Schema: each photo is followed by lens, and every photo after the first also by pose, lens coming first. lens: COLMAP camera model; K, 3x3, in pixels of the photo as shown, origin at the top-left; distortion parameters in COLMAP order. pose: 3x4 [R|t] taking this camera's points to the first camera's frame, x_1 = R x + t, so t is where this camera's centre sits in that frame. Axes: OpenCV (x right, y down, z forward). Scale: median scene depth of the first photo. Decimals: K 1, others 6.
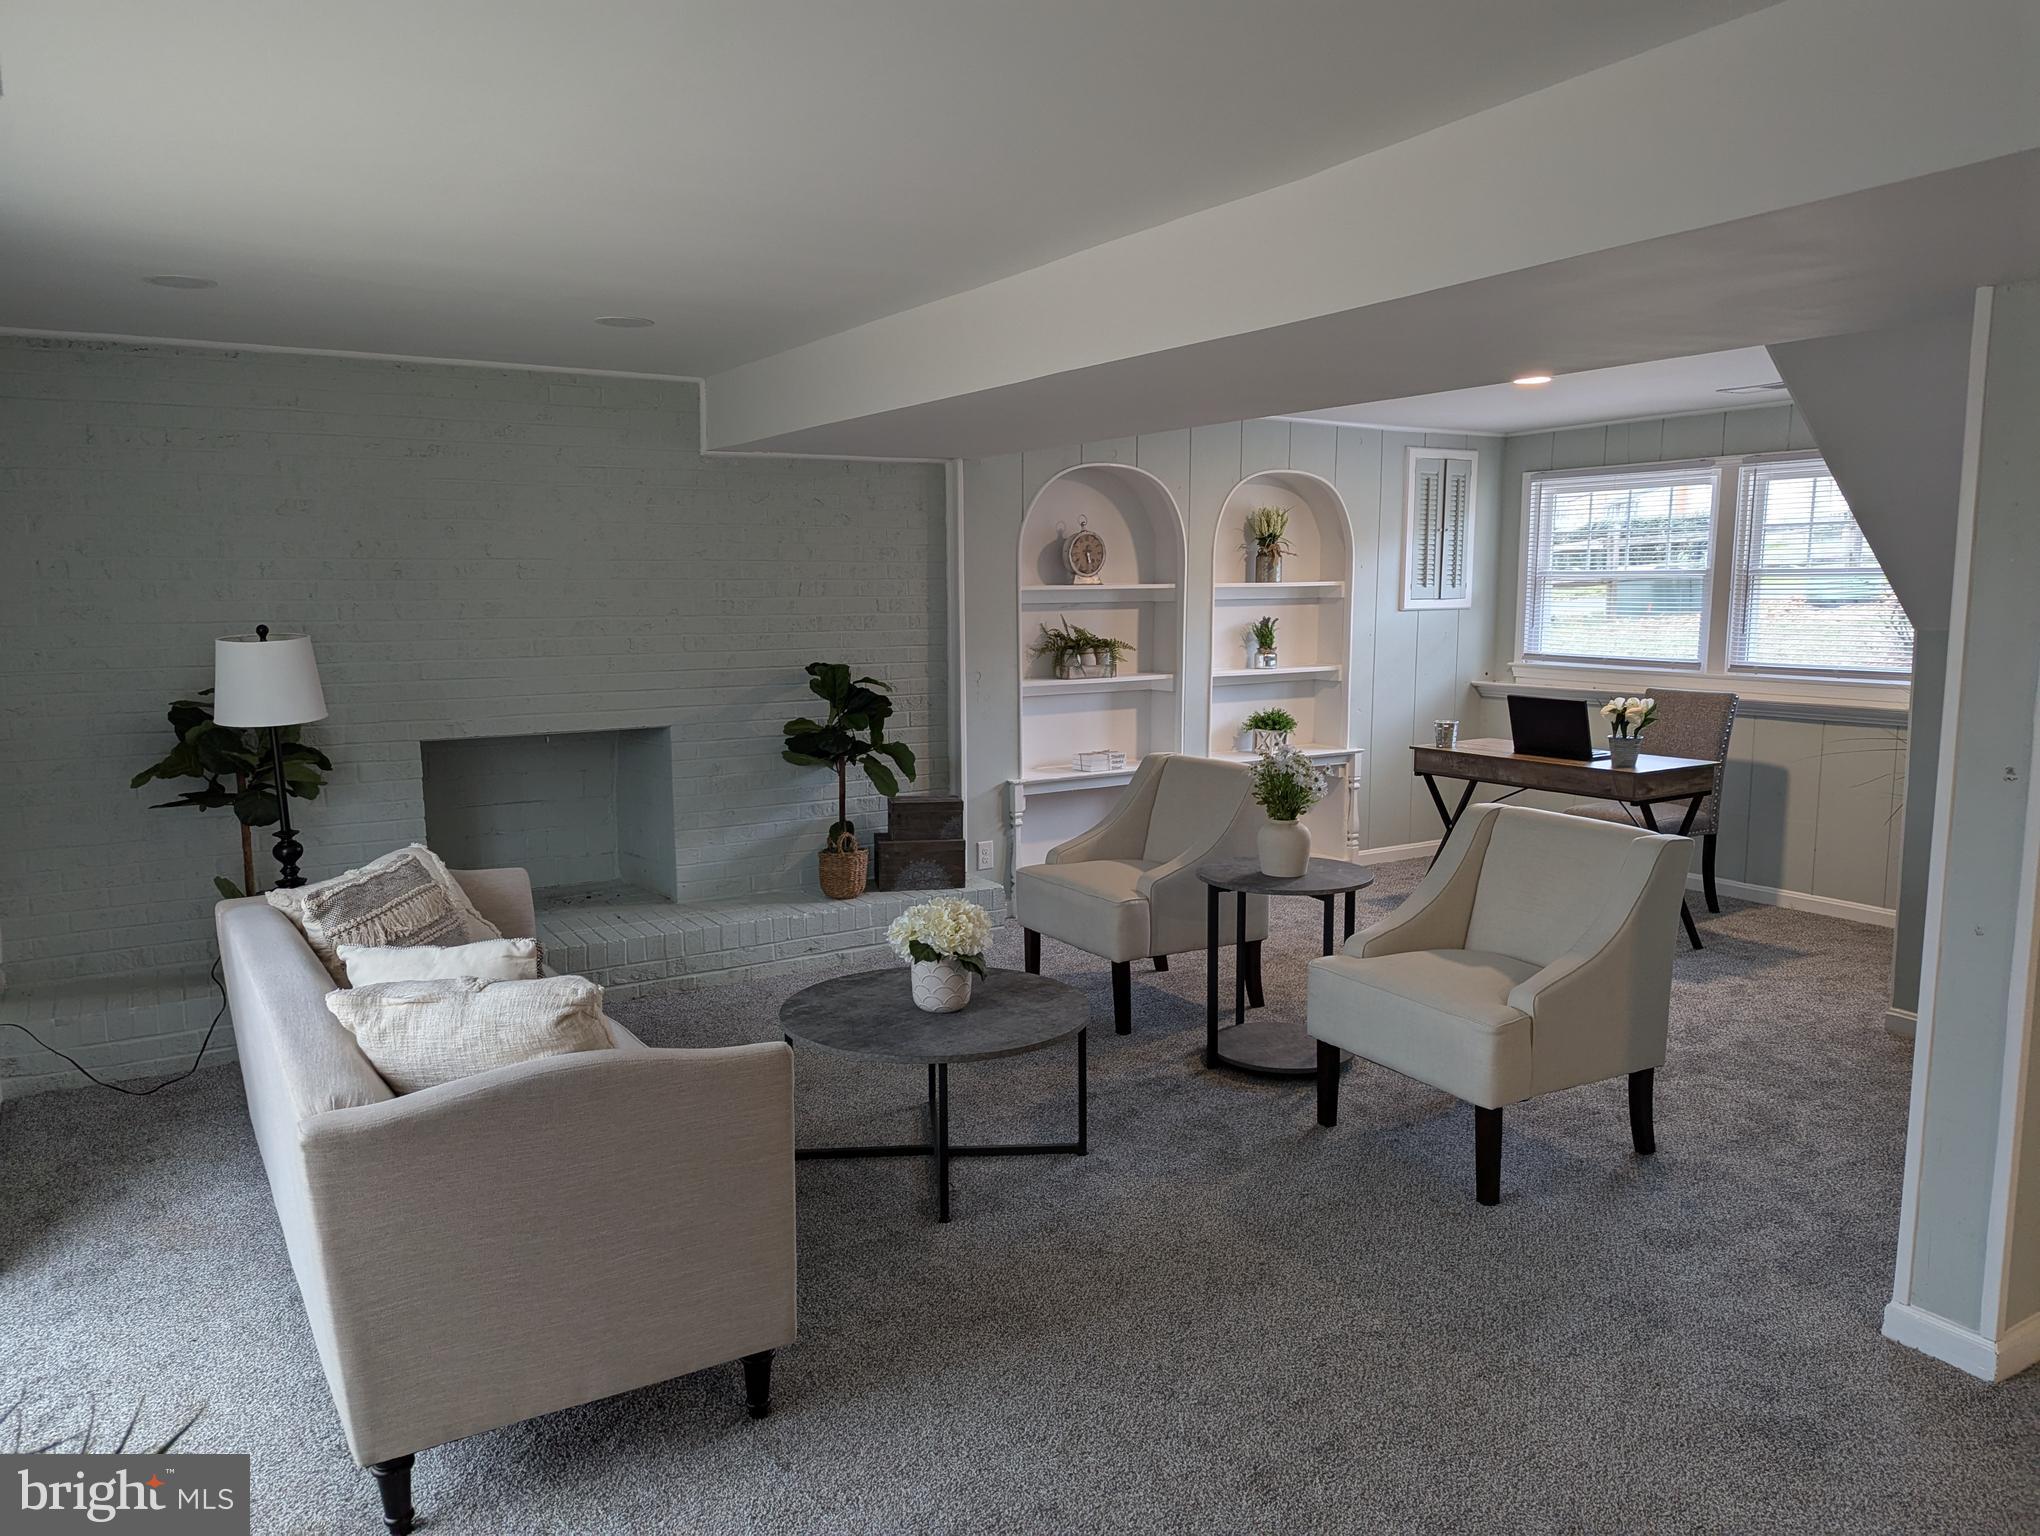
lens RADIAL K [[1428.3, 0, 975.4], [0, 1428.3, 780.8], [0, 0, 1]] dist [0.050900, -0.048194]
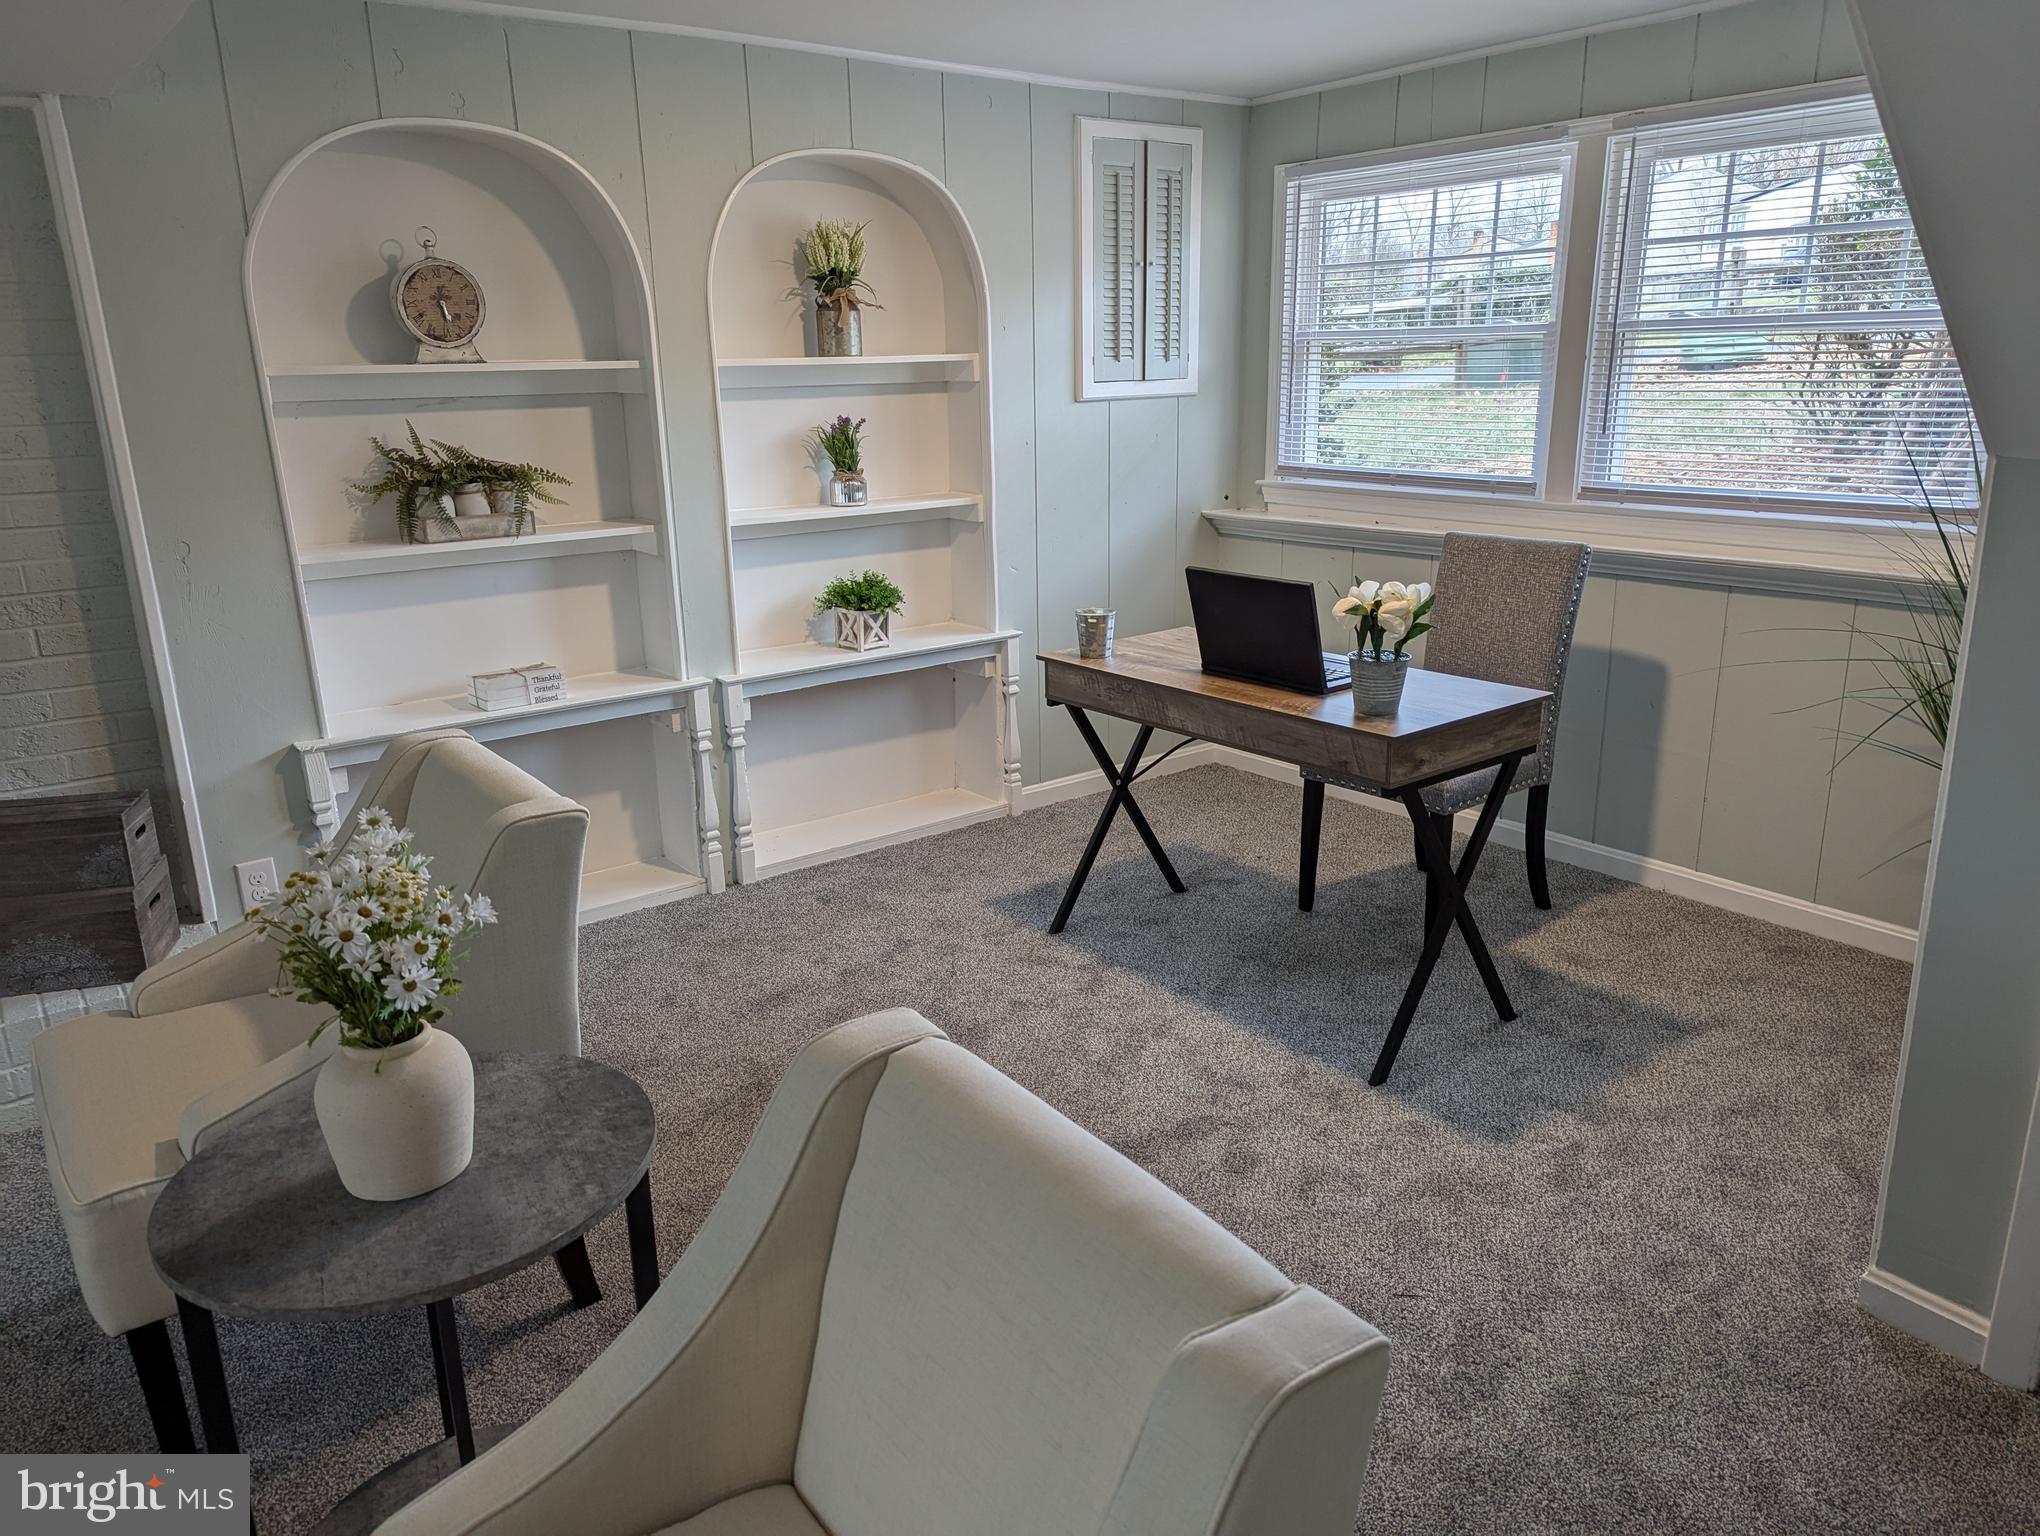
lens RADIAL K [[1428.3, 0, 1015.2], [0, 1428.3, 767.5], [0, 0, 1]] dist [0.050900, -0.048194]
pose [[0.994237, -0.042925, 0.098232, 0.227338], [0.028605, 0.989338, 0.142798, -0.058126], [-0.103314, -0.139165, 0.984865, 0.422894]]
